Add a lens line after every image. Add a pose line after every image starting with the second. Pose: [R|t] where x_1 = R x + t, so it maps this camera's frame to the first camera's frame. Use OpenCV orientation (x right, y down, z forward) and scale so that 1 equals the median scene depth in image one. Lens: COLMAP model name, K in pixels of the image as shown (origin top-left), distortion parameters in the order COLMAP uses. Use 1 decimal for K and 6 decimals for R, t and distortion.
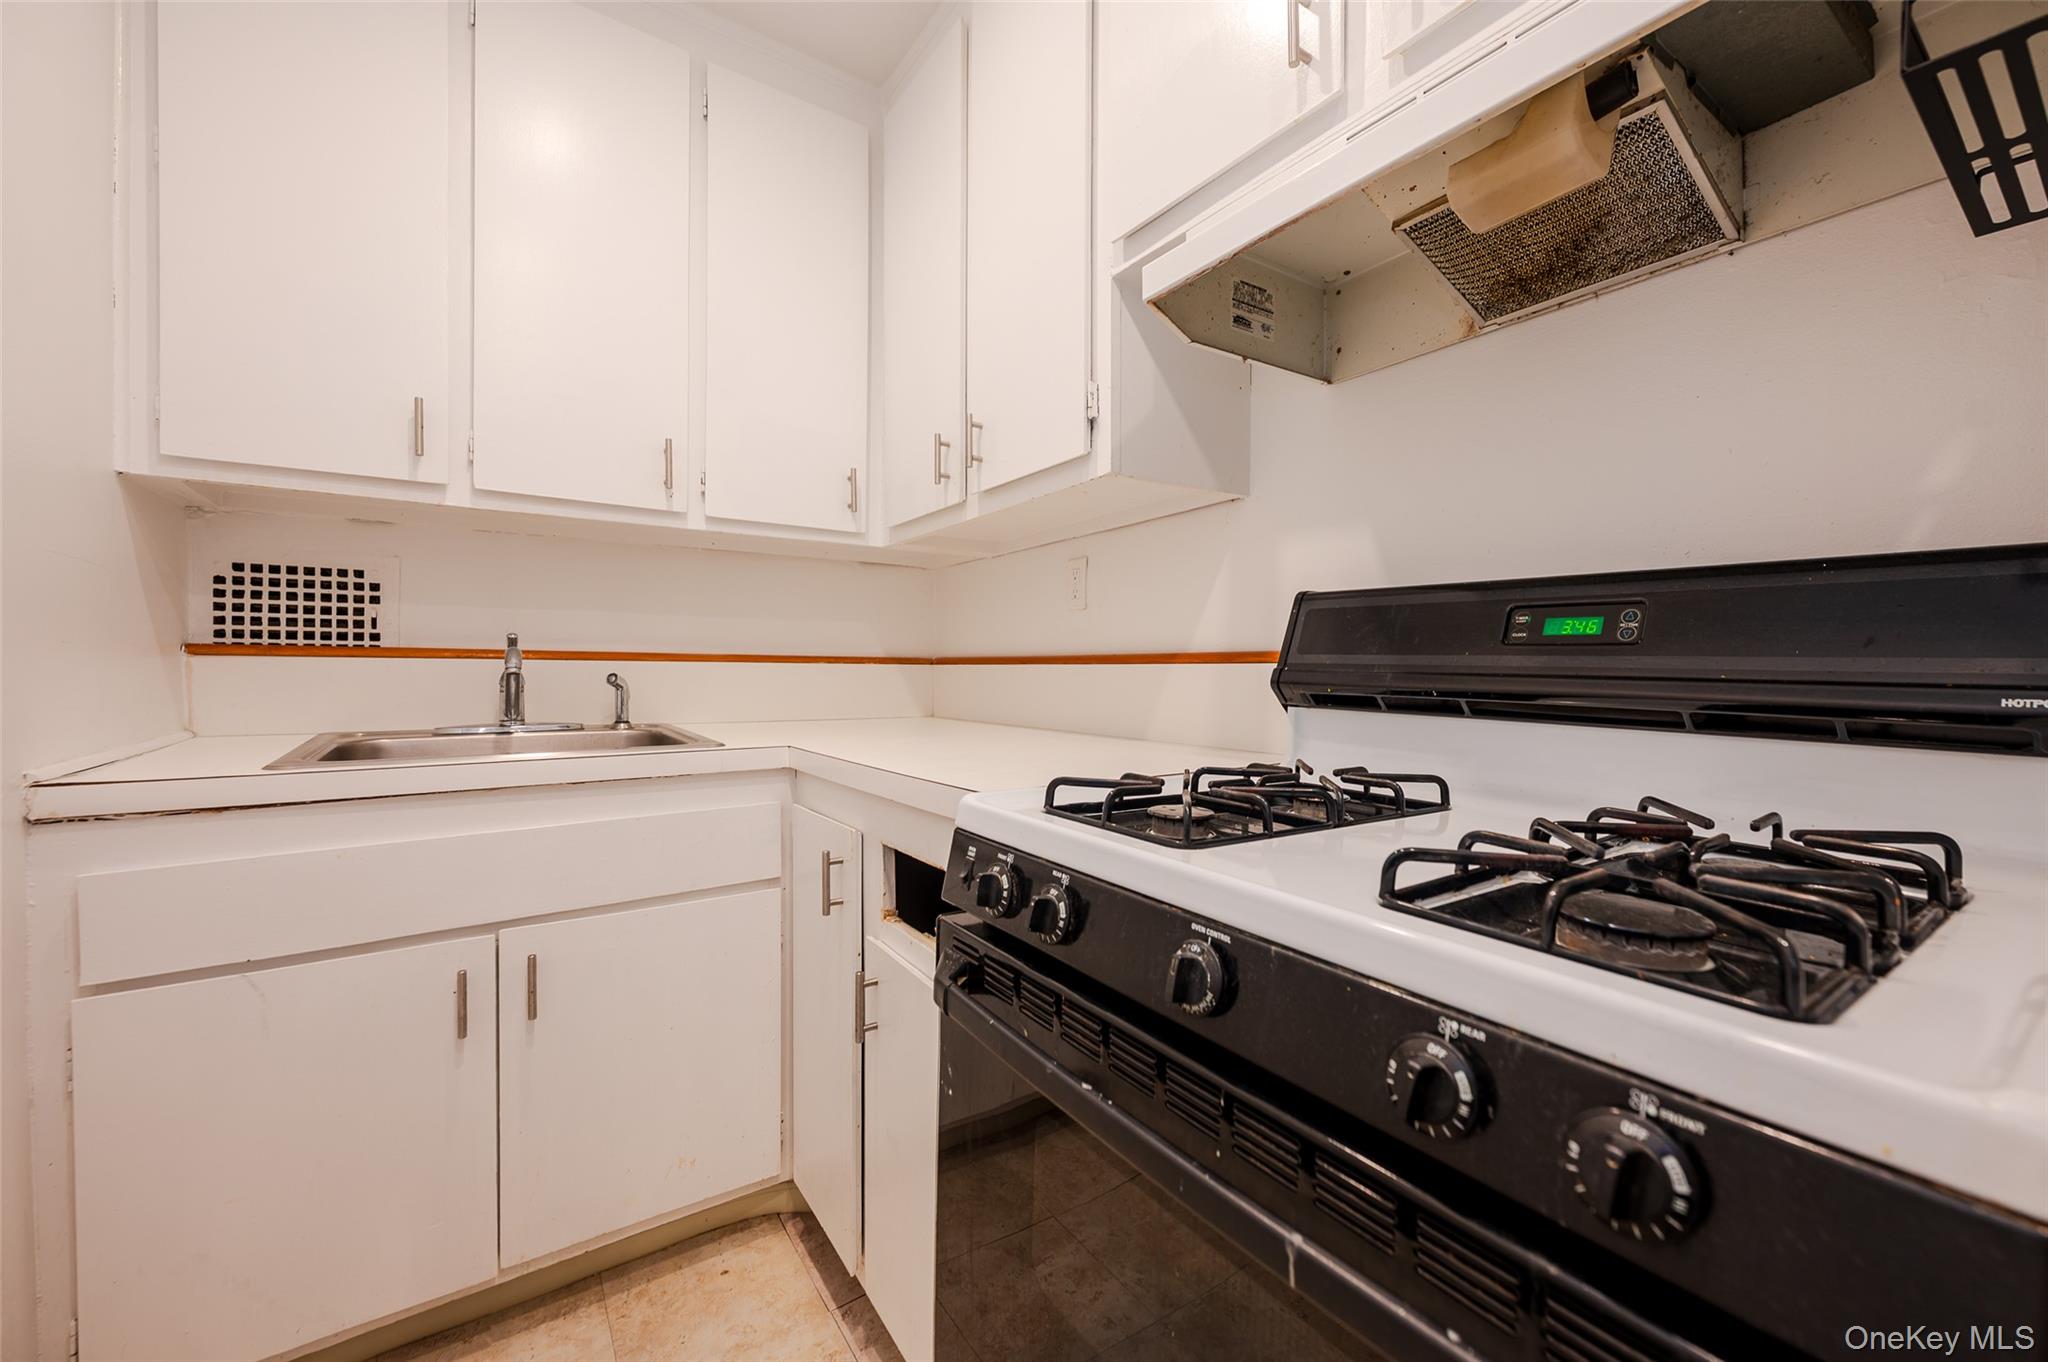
lens RADIAL K [[810.3, 0, 1027.3], [0, 810.3, 674.4], [0, 0, 1]] dist [-0.003695, 0.000206]
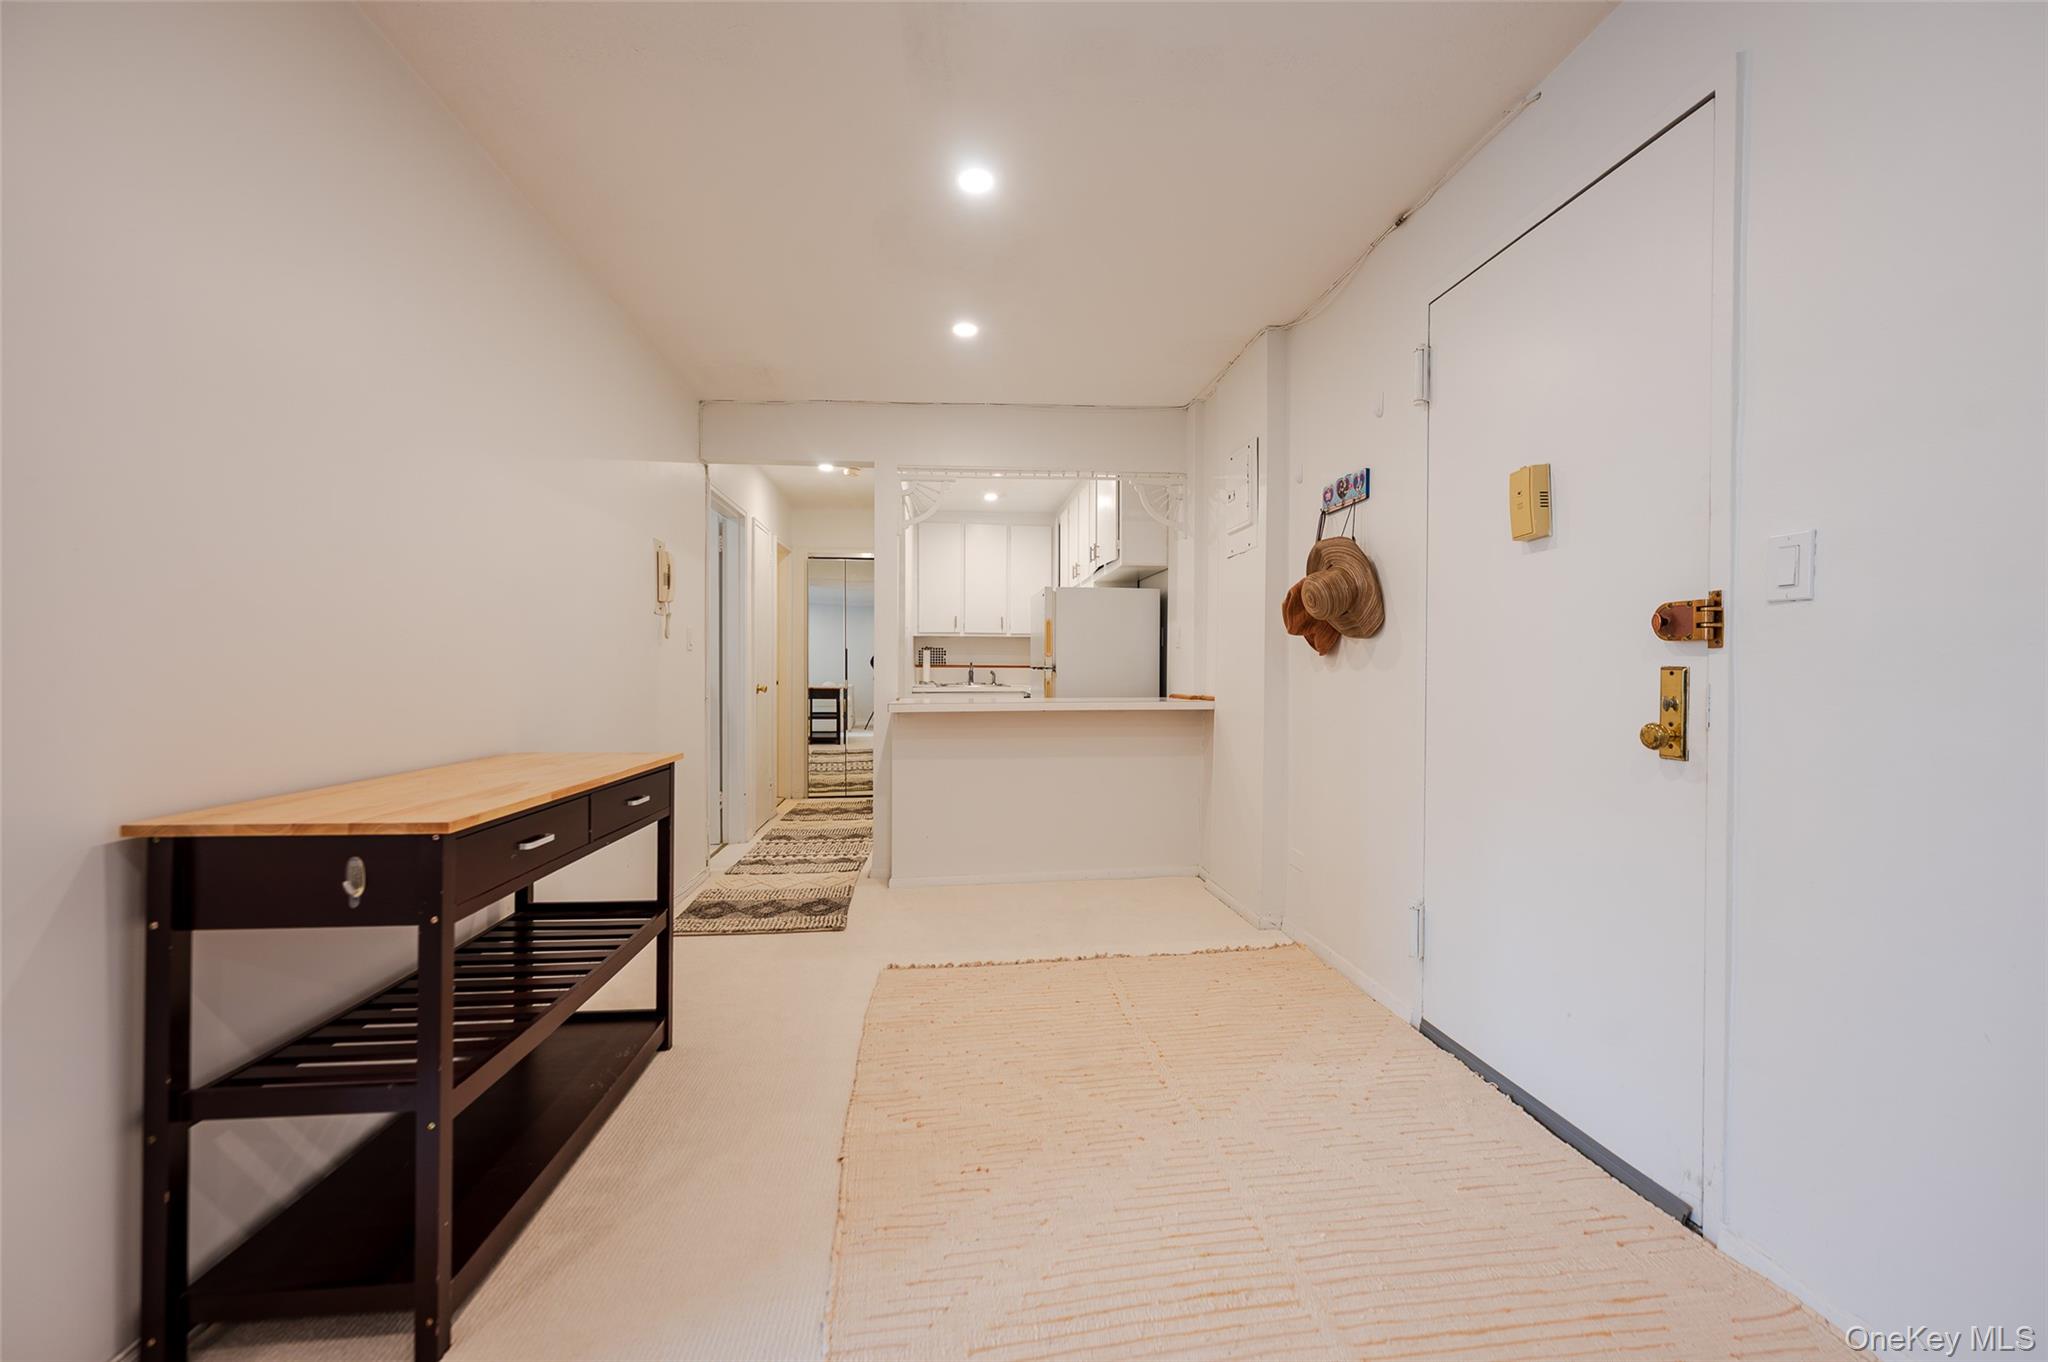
lens RADIAL K [[810.3, 0, 1030.7], [0, 810.3, 678.3], [0, 0, 1]] dist [-0.003695, 0.000206]
pose [[0.889379, 0.003927, -0.457154, 2.055033], [-0.000474, 0.999970, 0.007669, 0.008372], [0.457171, -0.006604, 0.889354, -3.420060]]
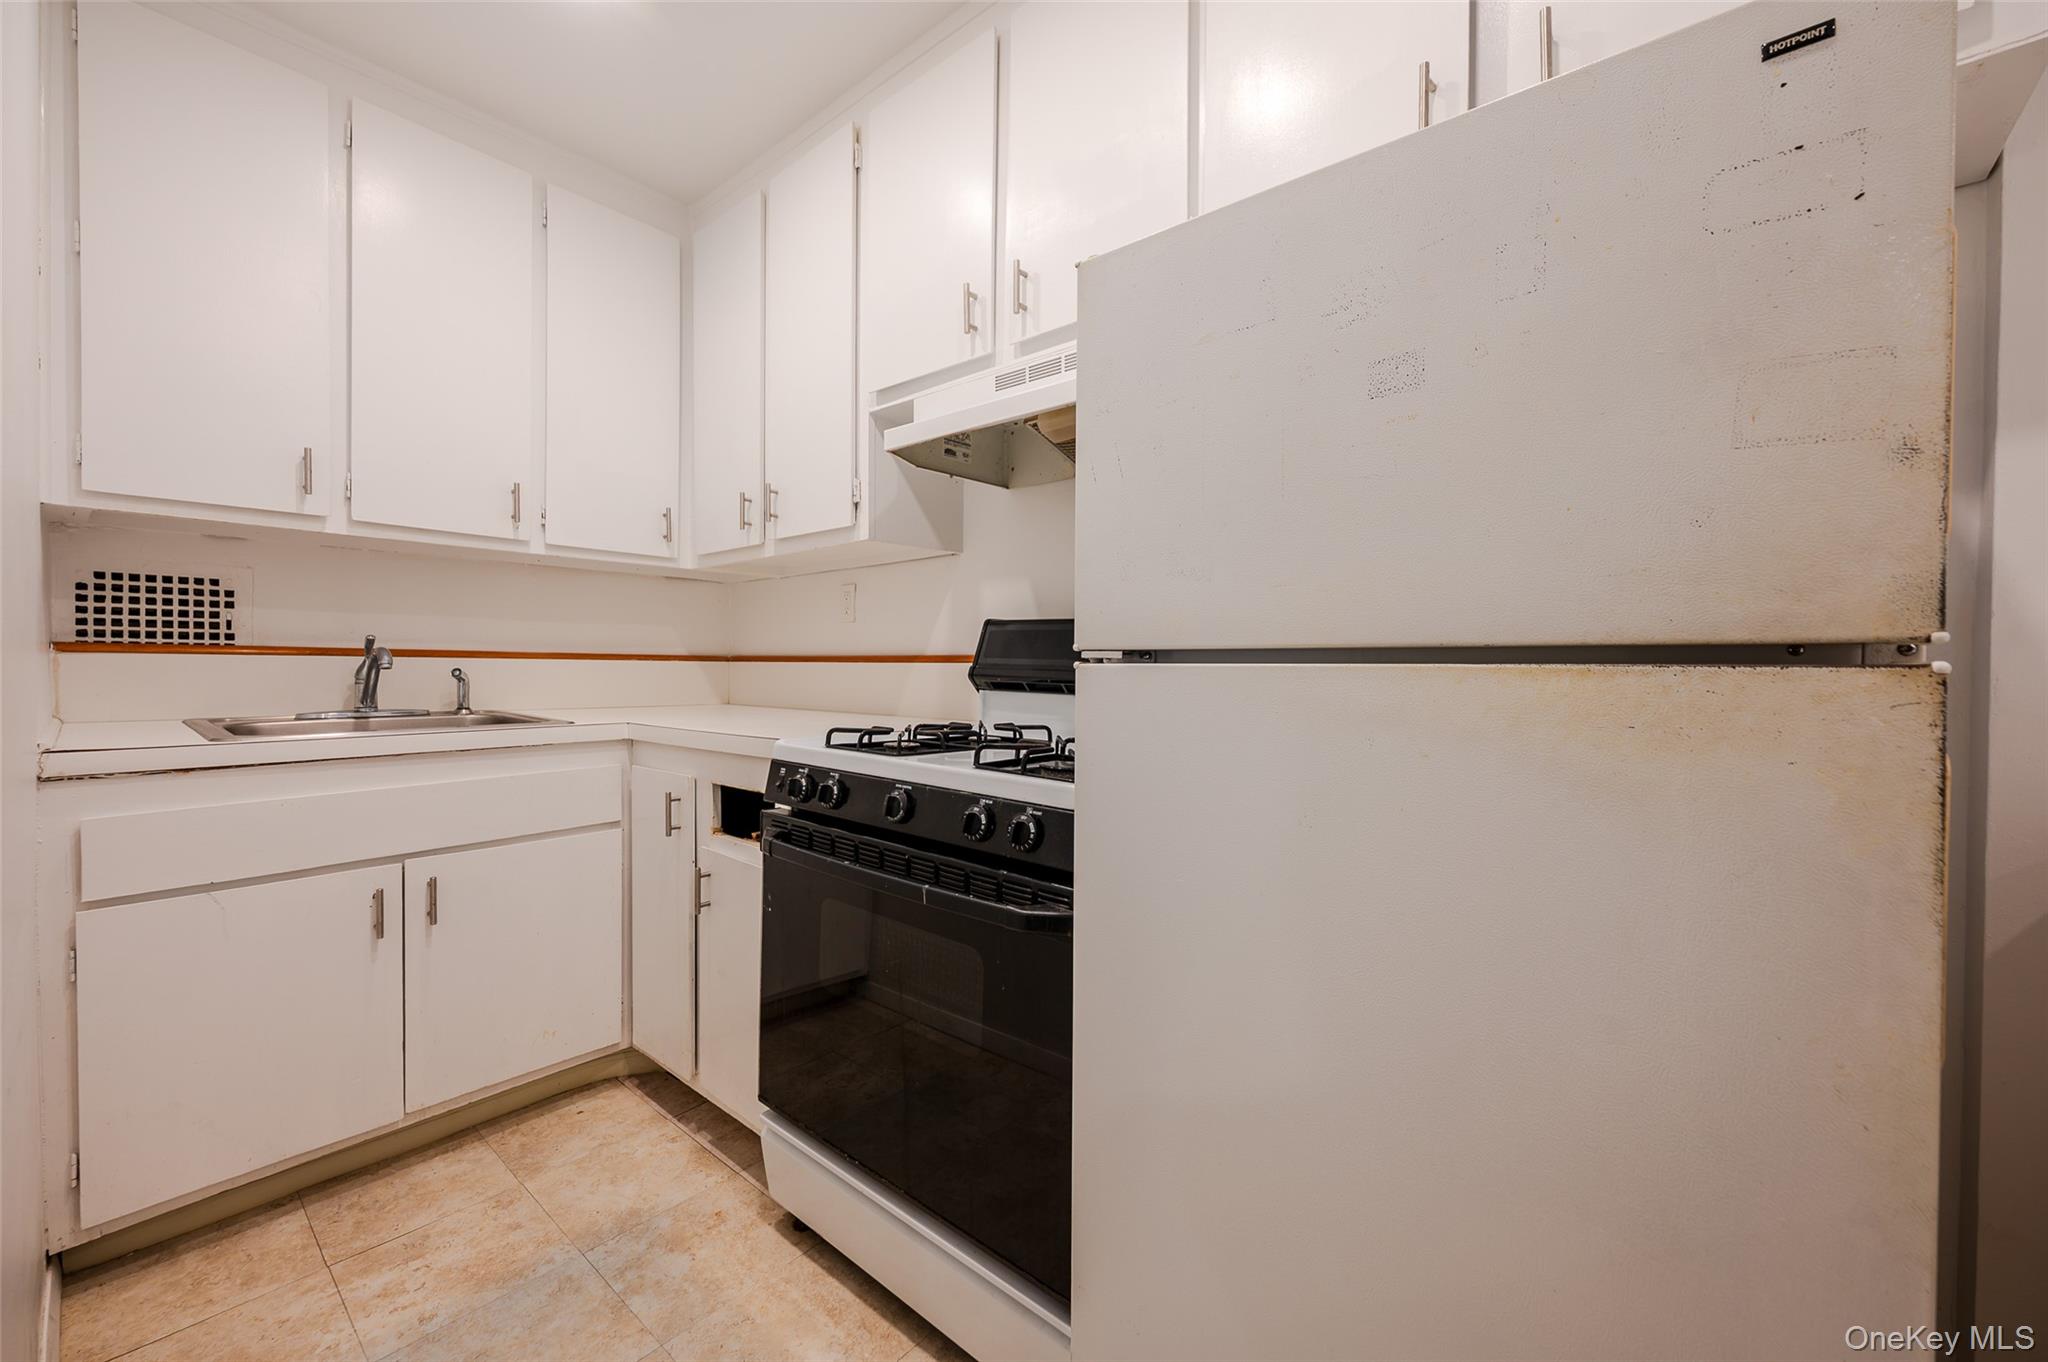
lens RADIAL K [[810.3, 0, 1031.8], [0, 810.3, 676.9], [0, 0, 1]] dist [-0.003695, 0.000206]
pose [[0.961758, -0.000674, 0.273900, -0.019079], [-0.001823, 0.999959, 0.008862, -0.000925], [-0.273895, -0.009022, 0.961717, -0.529219]]
